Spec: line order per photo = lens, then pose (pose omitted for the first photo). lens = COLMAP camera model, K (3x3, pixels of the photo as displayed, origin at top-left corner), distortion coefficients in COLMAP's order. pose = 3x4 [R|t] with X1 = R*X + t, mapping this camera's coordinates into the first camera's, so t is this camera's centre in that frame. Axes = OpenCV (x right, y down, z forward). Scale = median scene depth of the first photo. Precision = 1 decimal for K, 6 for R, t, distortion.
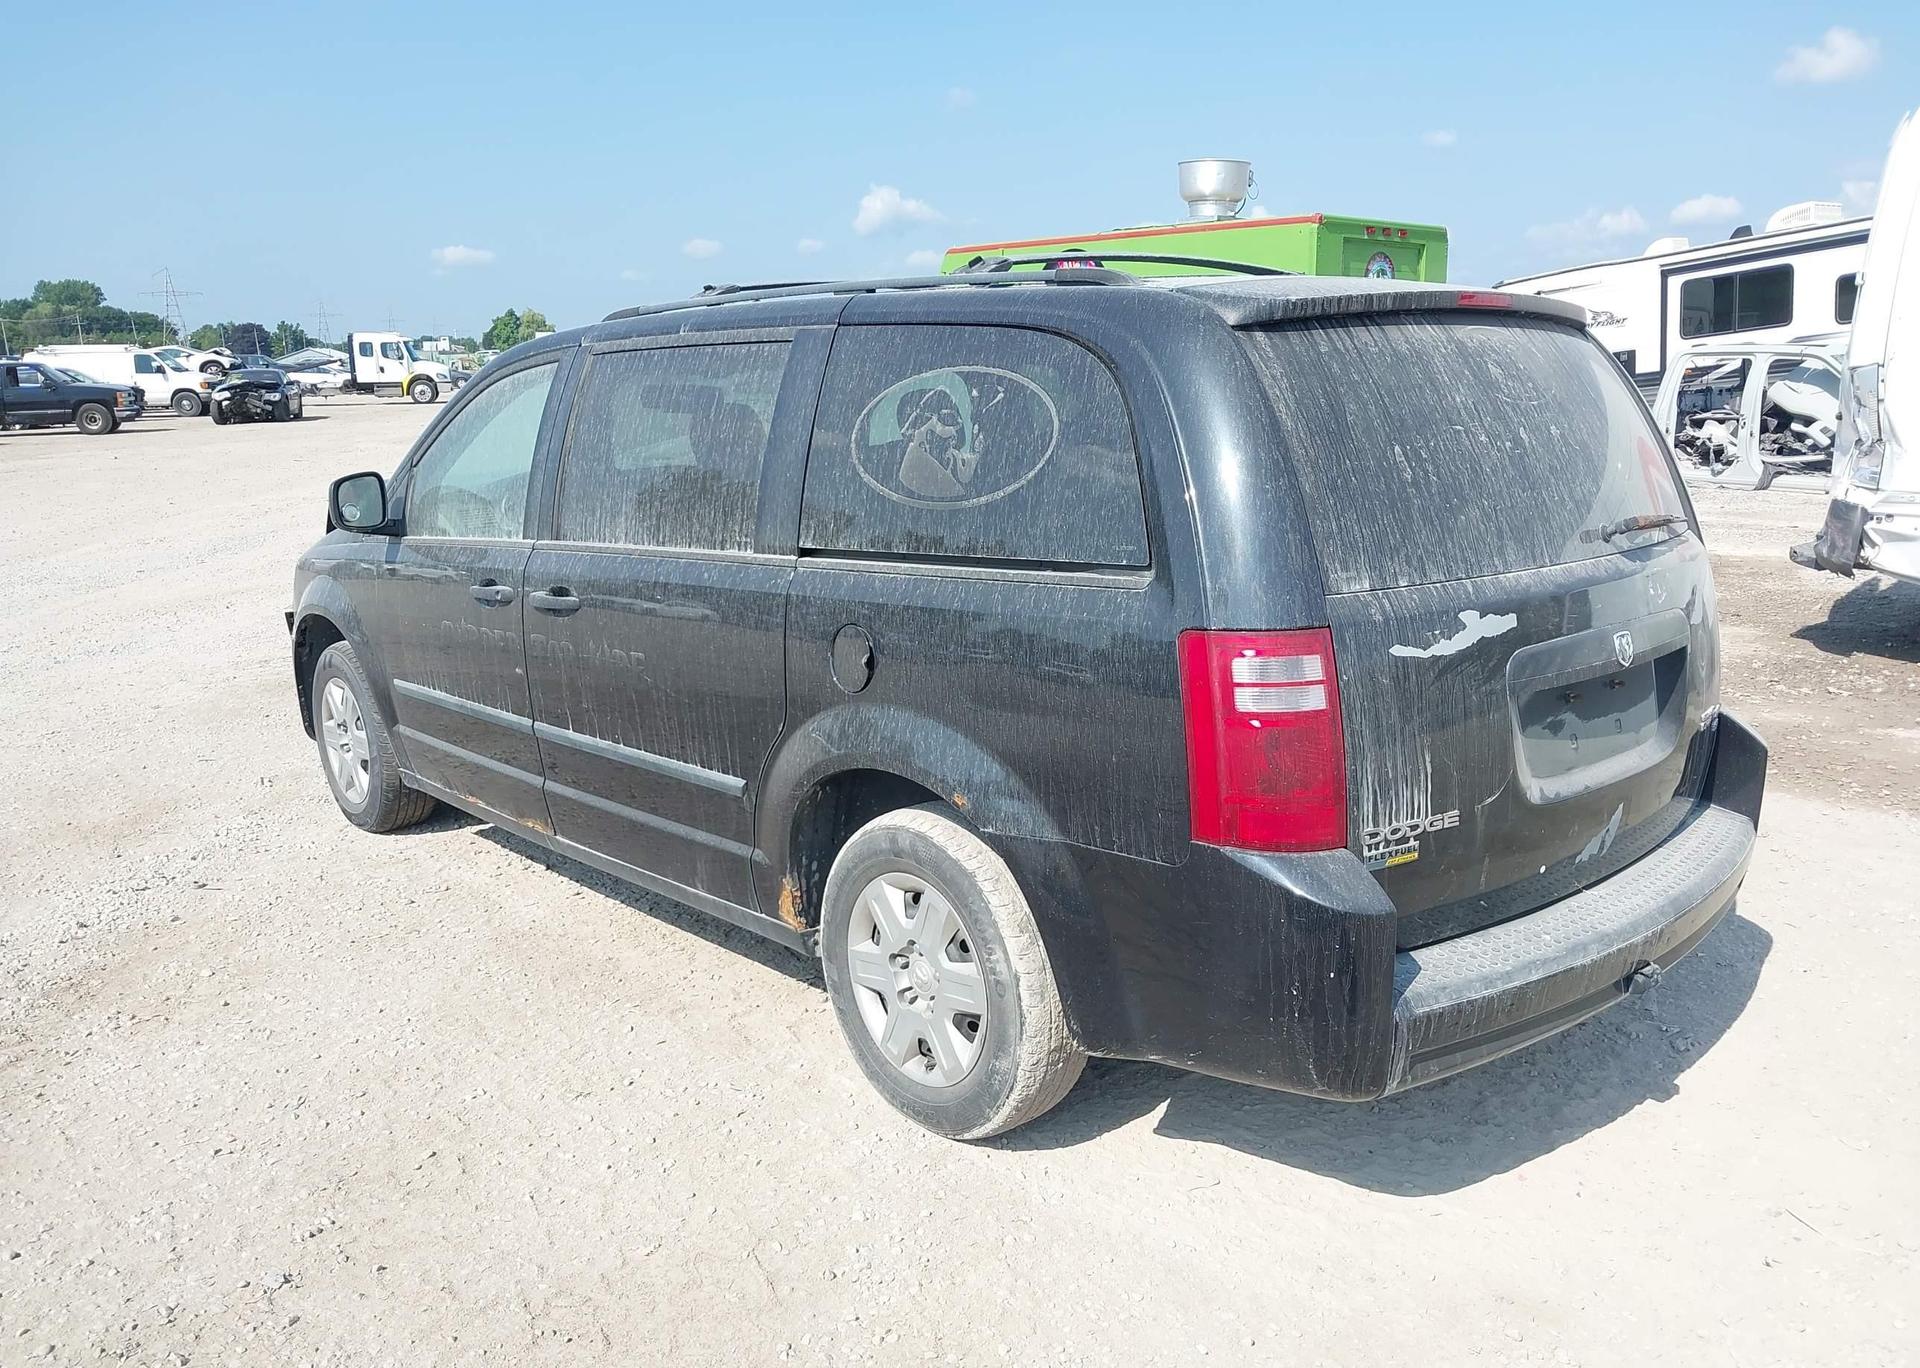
lens RADIAL K [[1546.4, 0, 962.3], [0, 1546.4, 708.1], [0, 0, 1]] dist [0.036598, -0.078817]
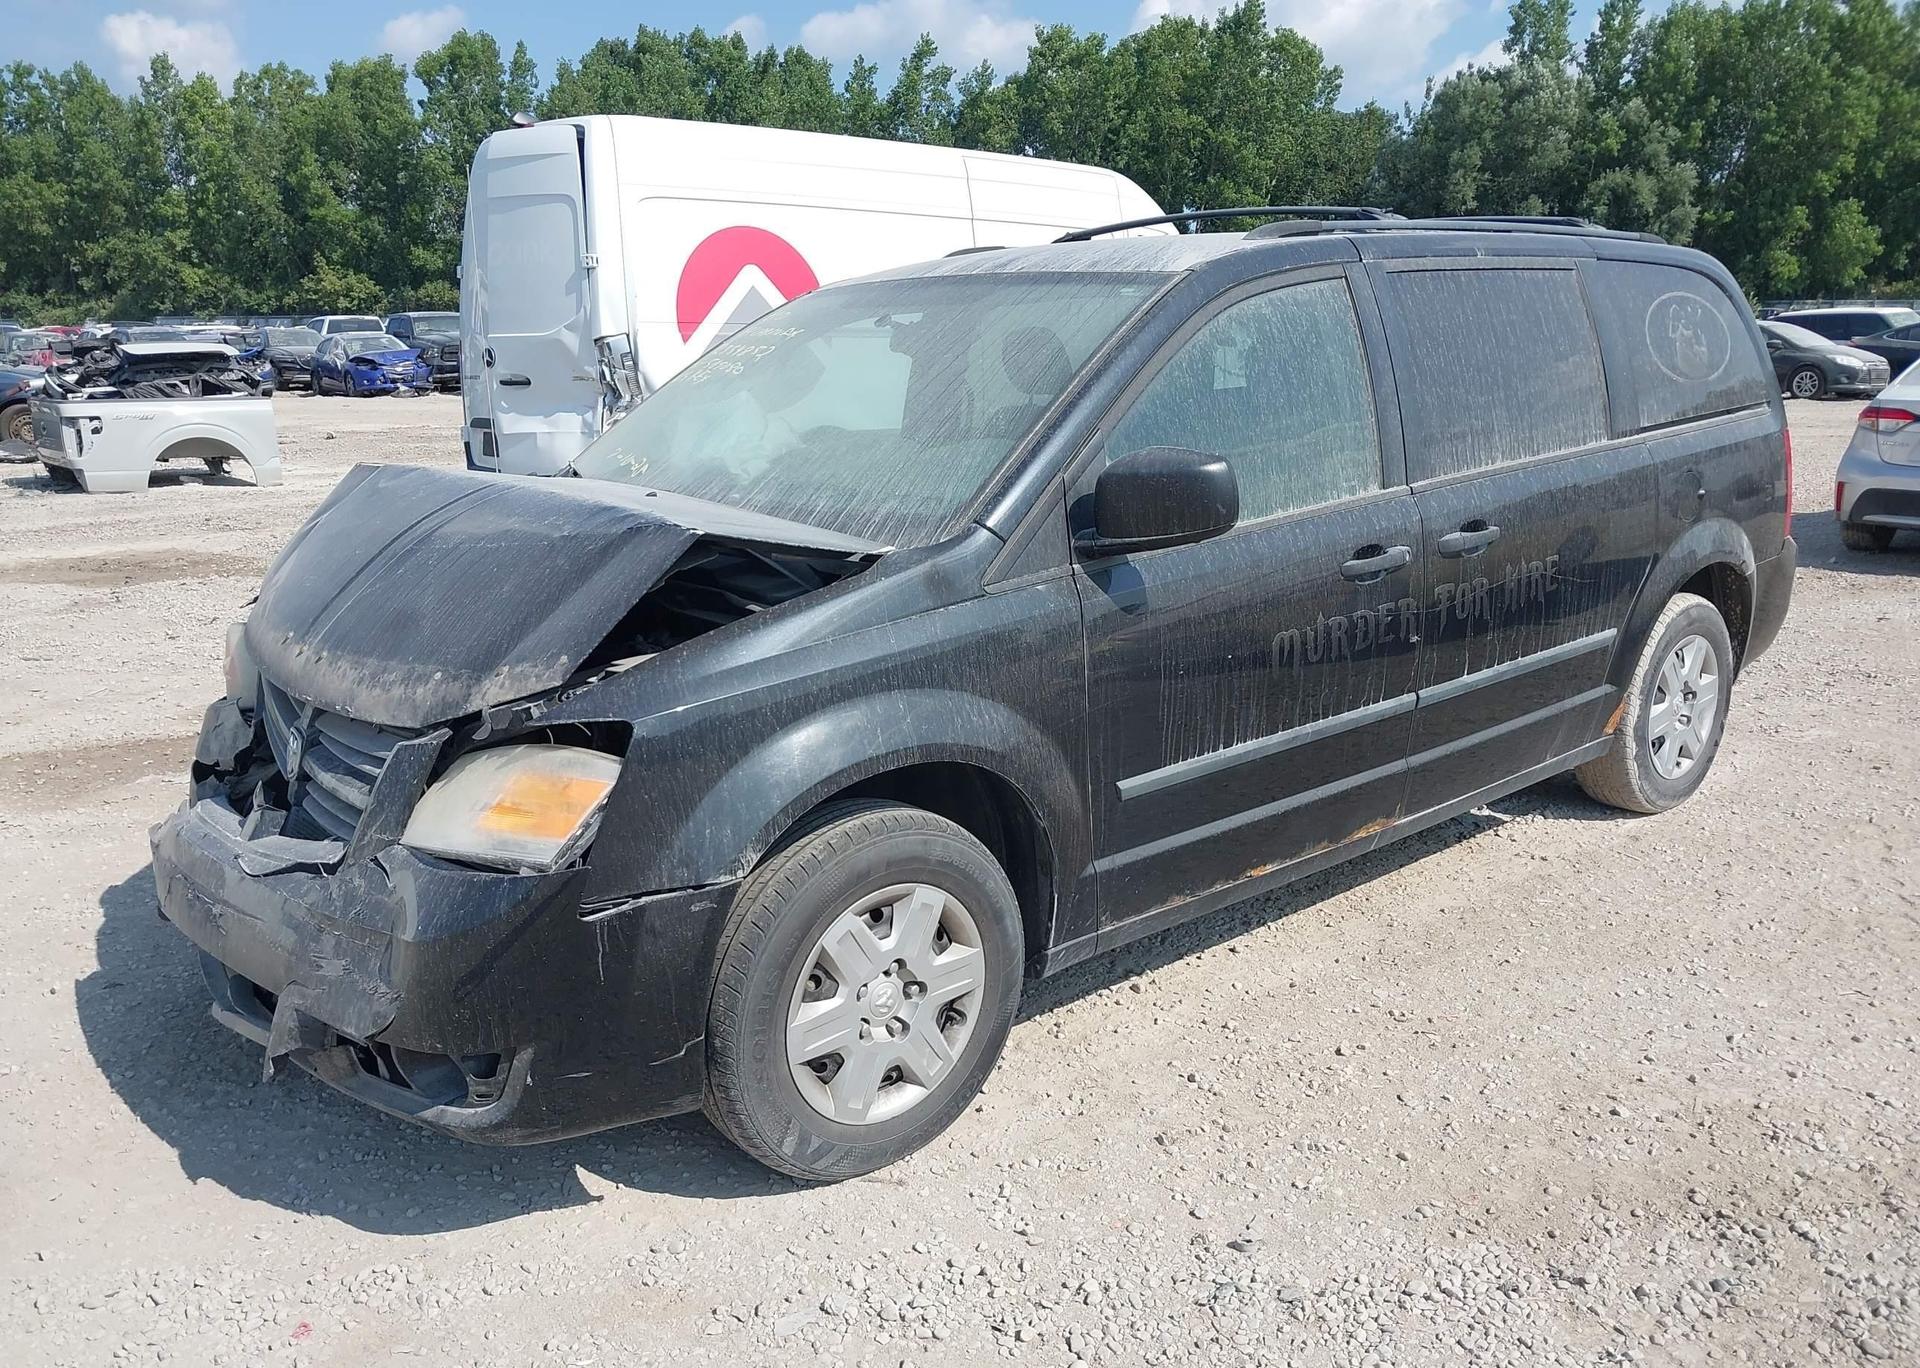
lens RADIAL K [[1576.8, 0, 982.3], [0, 1576.8, 742.2], [0, 0, 1]] dist [-0.007099, 0.005480]
pose [[0.018750, -0.241171, 0.970302, -1.432603], [0.235112, 0.944322, 0.230170, -0.282944], [-0.971787, 0.223814, 0.074408, 1.465337]]
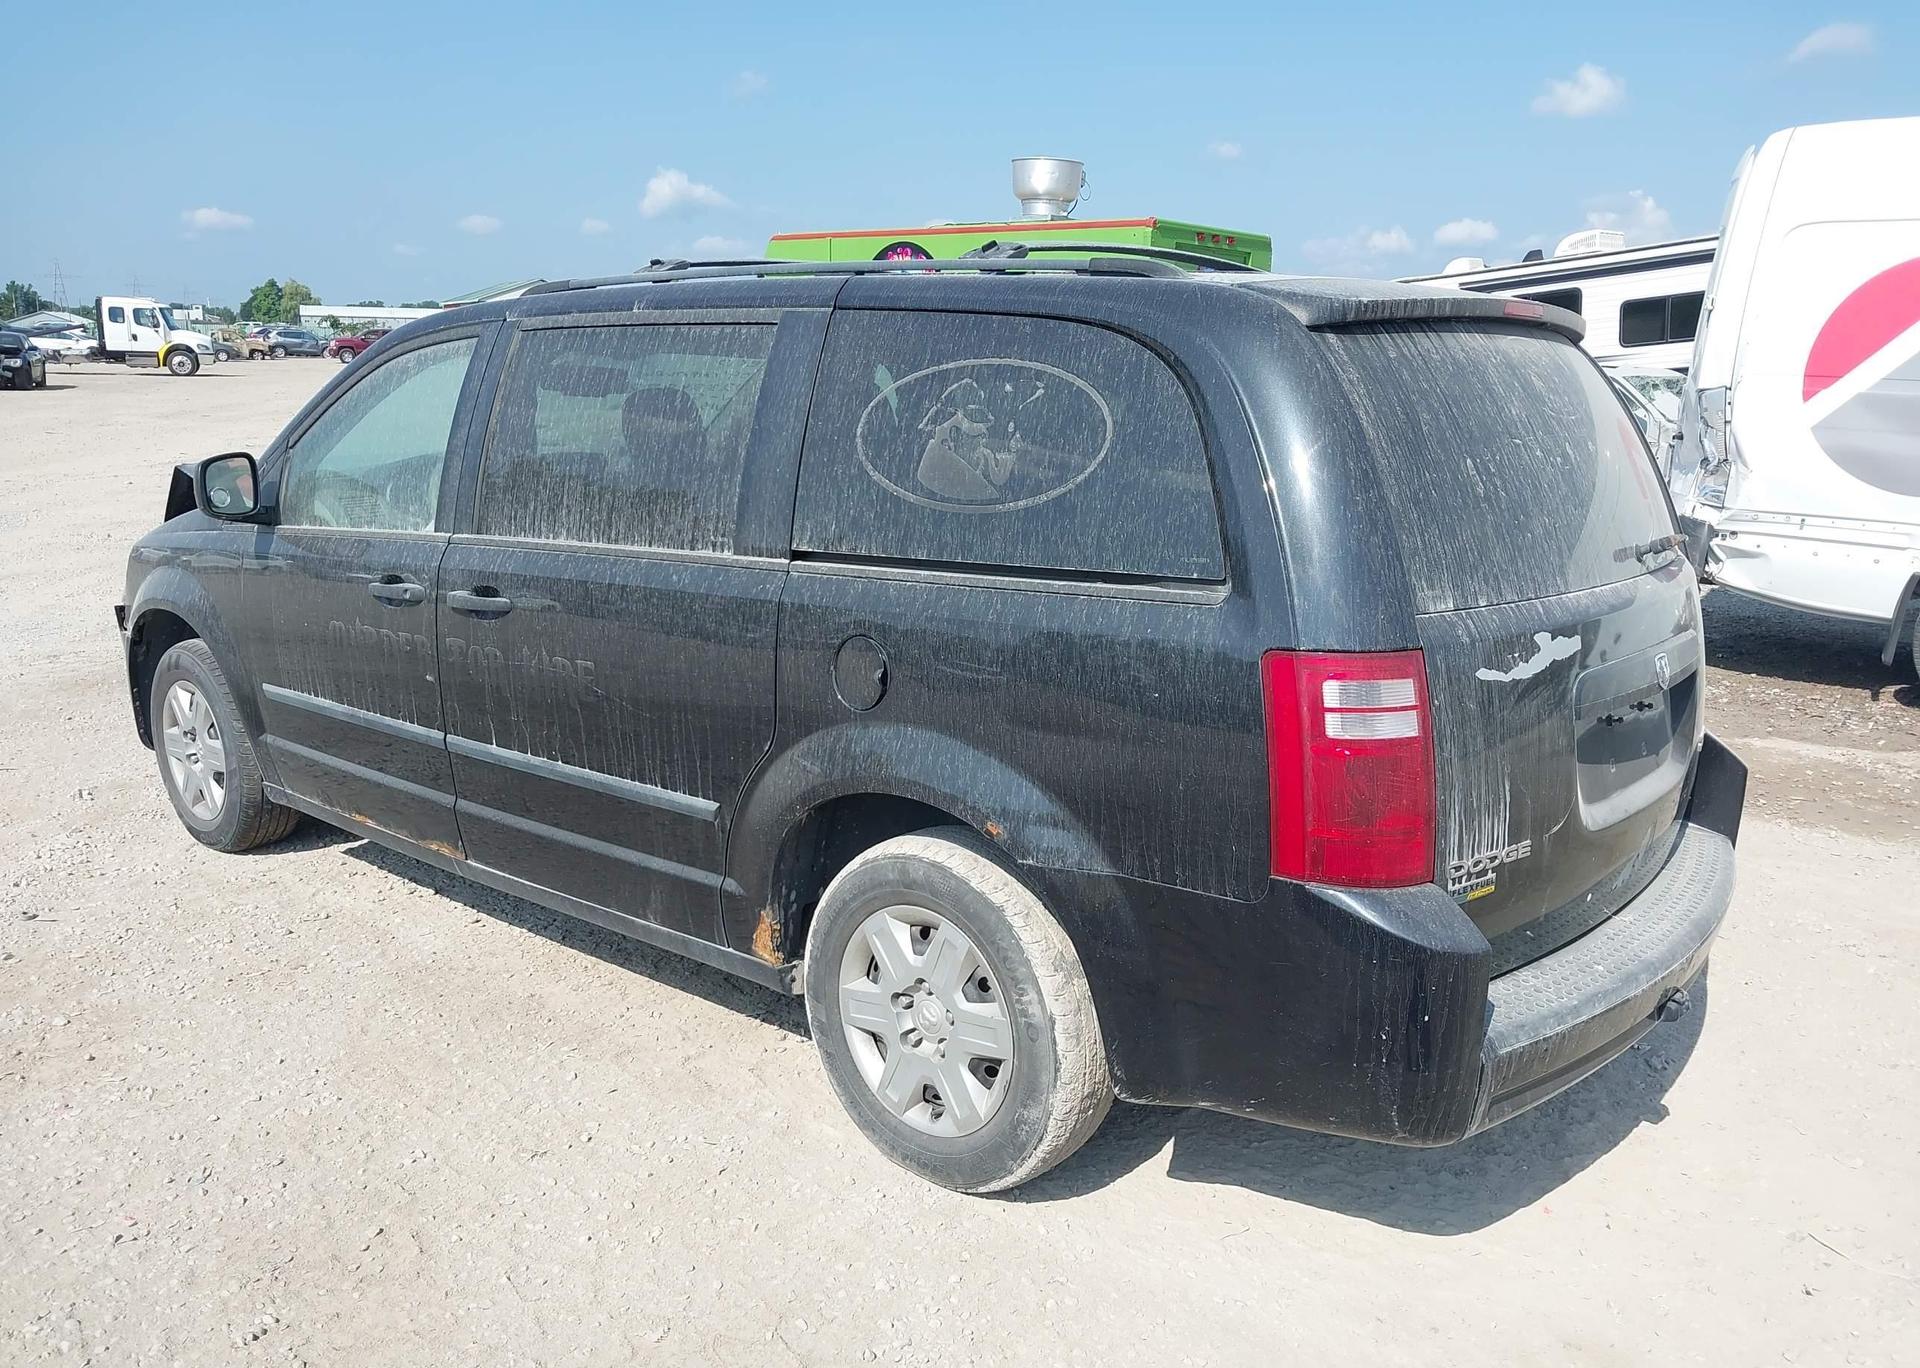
lens RADIAL K [[1555.7, 0, 965.1], [0, 1555.7, 709.2], [0, 0, 1]] dist [0.002216, 0.004539]
pose [[0.990246, 0.004880, 0.139246, -0.128505], [-0.005375, 0.999981, 0.003179, -0.012944], [-0.139228, -0.003897, 0.990253, 0.074792]]
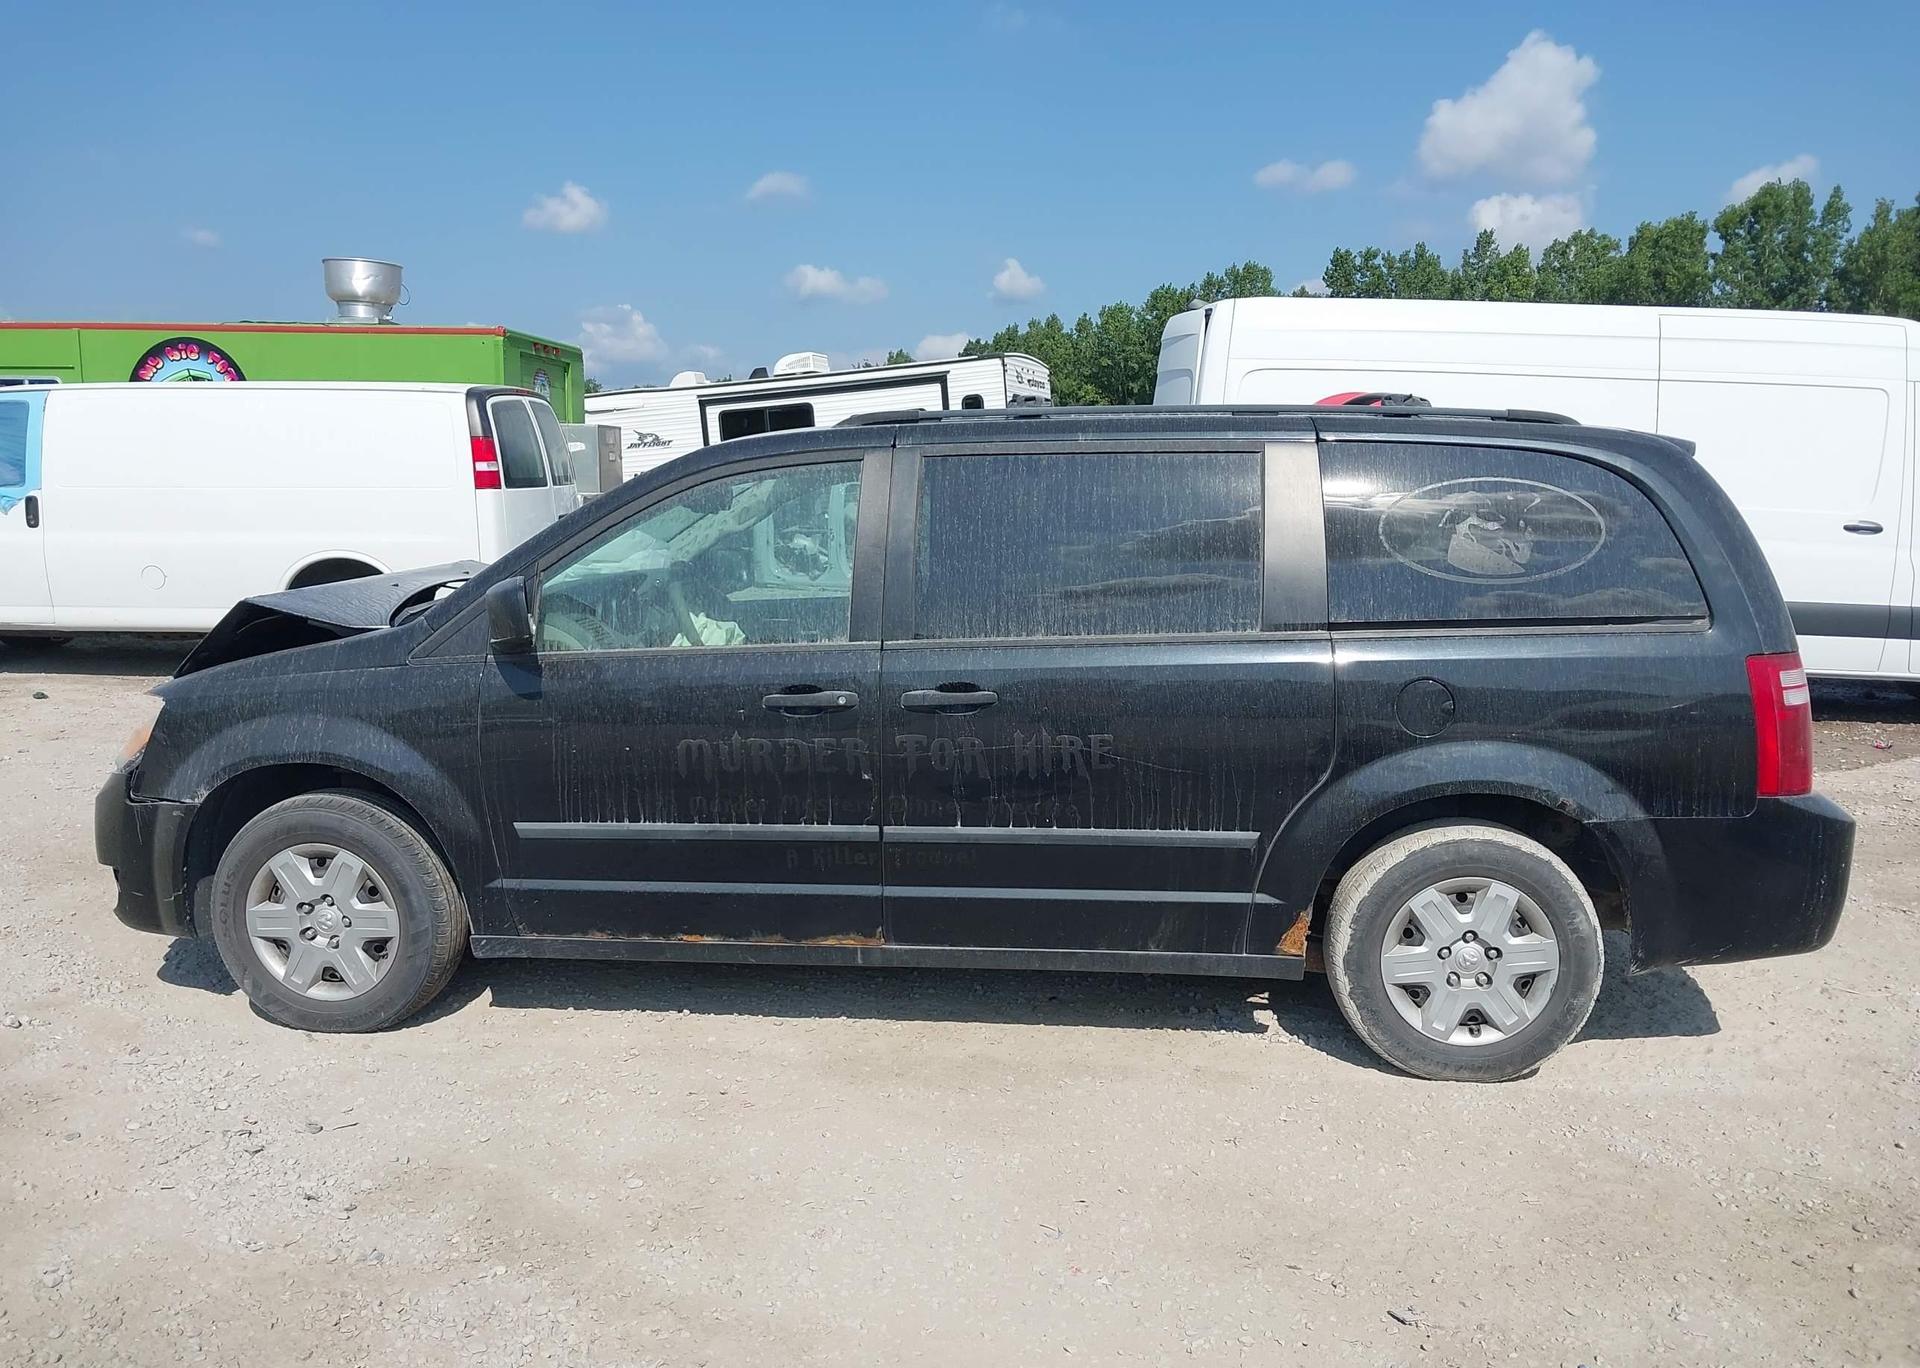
lens RADIAL K [[1606.6, 0, 963.6], [0, 1606.6, 689.9], [0, 0, 1]] dist [0.006922, 0.009565]
pose [[0.740383, -0.063633, 0.669166, -1.119880], [0.122596, 0.991595, -0.041350, -0.035578], [-0.660911, 0.112652, 0.741961, 0.270515]]
